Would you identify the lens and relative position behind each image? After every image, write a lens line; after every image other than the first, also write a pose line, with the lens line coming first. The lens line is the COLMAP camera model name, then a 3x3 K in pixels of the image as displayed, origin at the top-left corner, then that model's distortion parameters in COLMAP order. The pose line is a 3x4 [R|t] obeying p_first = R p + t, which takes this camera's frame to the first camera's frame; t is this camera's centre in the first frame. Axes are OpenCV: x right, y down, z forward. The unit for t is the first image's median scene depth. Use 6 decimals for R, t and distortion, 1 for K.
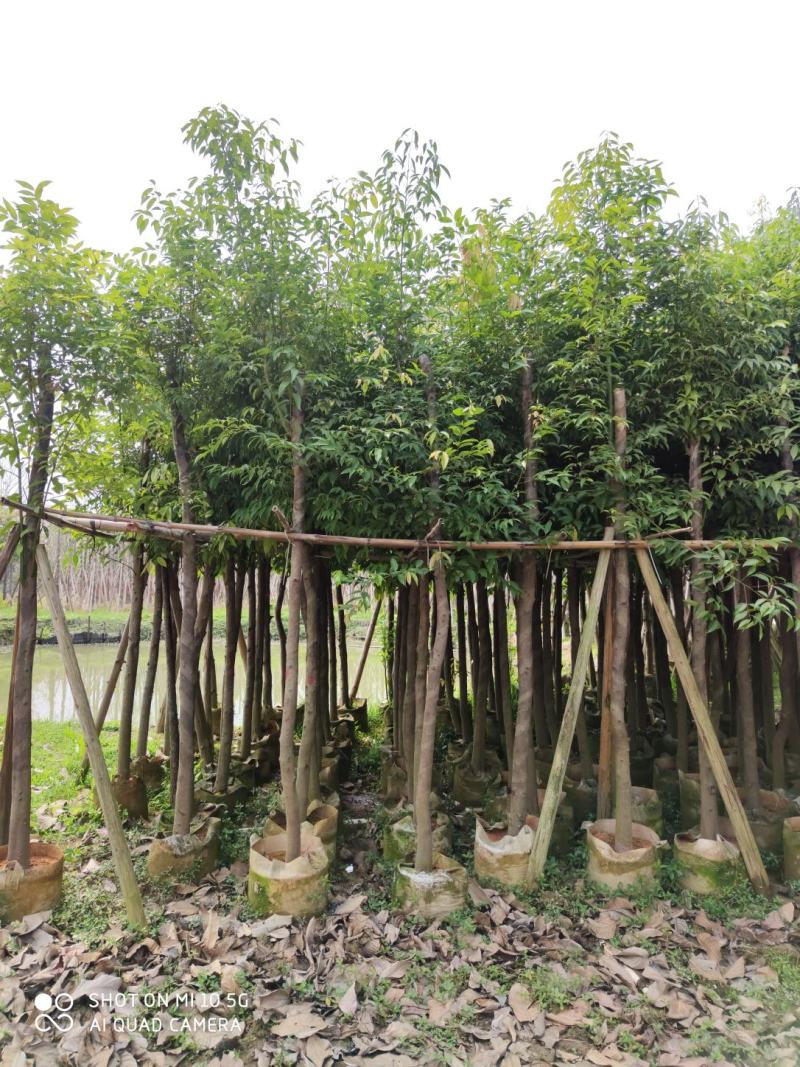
lens RADIAL K [[788.3, 0, 400.0], [0, 788.3, 536.0], [0, 0, 1]] dist [0.075104, -0.076114]
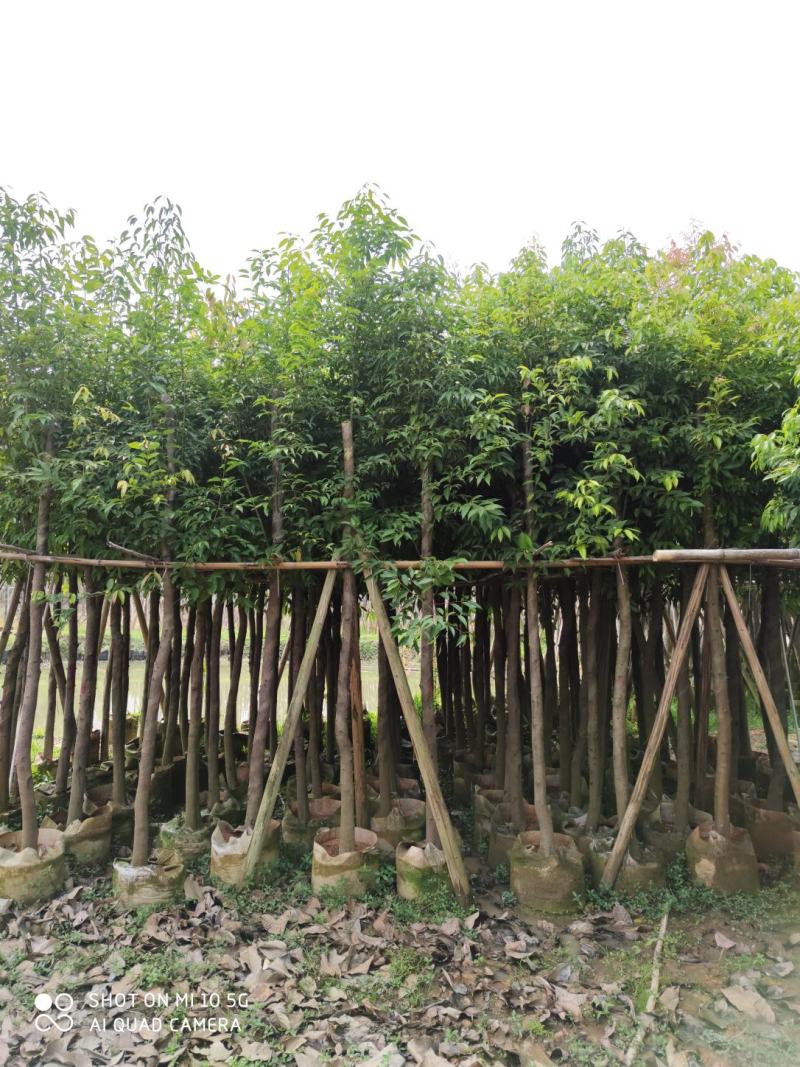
lens RADIAL K [[793.3, 0, 405.0], [0, 793.3, 529.1], [0, 0, 1]] dist [0.083265, -0.085500]
pose [[0.991820, -0.005351, -0.127530, 0.511743], [0.000735, 0.999344, -0.036212, 0.001192], [0.127640, 0.035822, 0.991173, -0.058934]]
